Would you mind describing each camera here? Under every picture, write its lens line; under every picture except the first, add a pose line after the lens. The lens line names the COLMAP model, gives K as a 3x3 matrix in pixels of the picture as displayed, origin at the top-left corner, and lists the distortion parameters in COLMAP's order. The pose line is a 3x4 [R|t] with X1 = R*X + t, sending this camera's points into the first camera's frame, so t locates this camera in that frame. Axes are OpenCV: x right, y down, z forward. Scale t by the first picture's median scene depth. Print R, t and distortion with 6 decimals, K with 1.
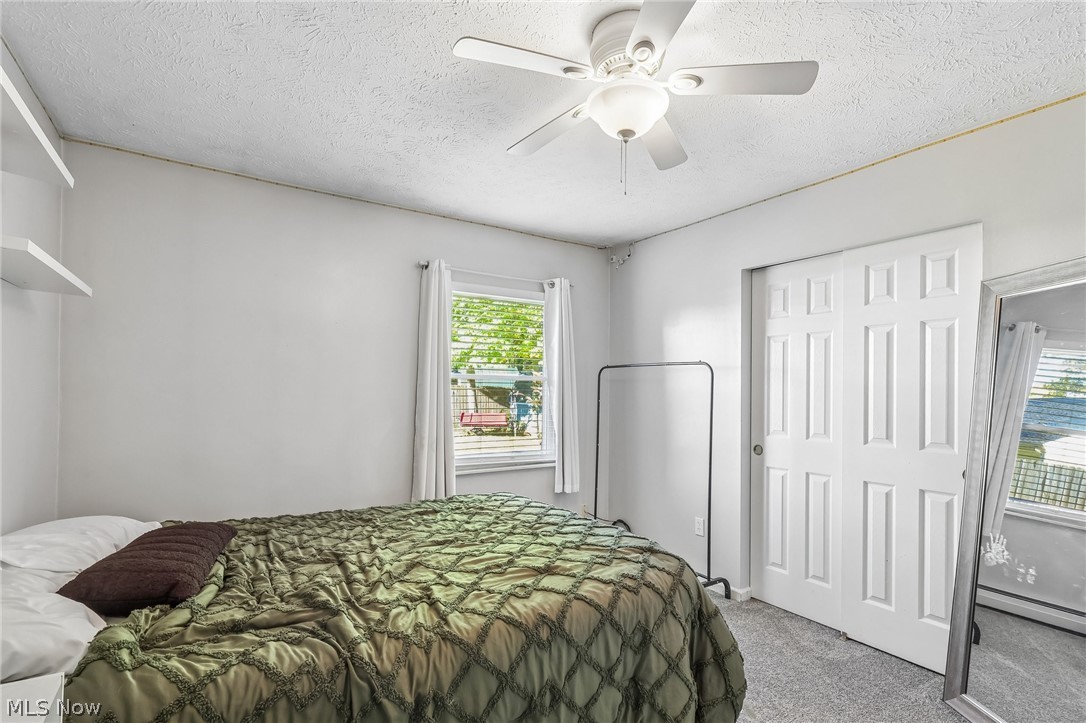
lens RADIAL K [[512.7, 0, 540.7], [0, 512.7, 362.0], [0, 0, 1]] dist [0.001440, 0.000377]
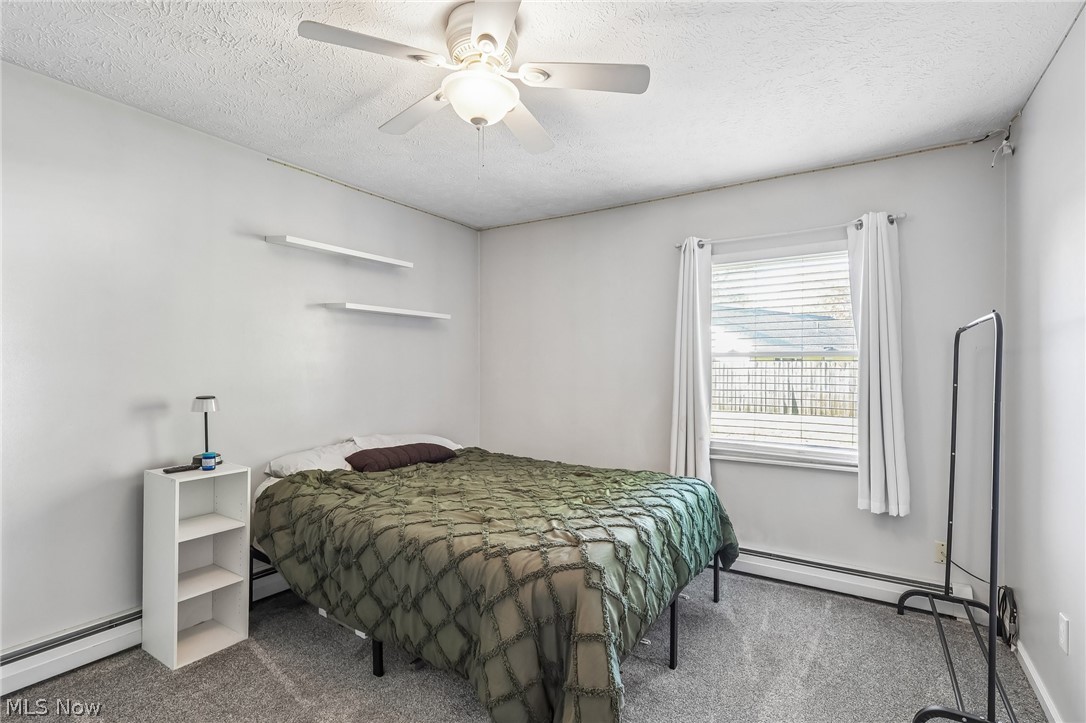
lens RADIAL K [[503.1, 0, 542.1], [0, 503.1, 362.2], [0, 0, 1]] dist [0.000354, 0.000194]
pose [[0.410814, -0.019578, -0.911509, 0.609144], [0.049278, 0.998785, 0.000757, 0.027112], [0.910386, -0.045228, 0.411280, 0.359964]]
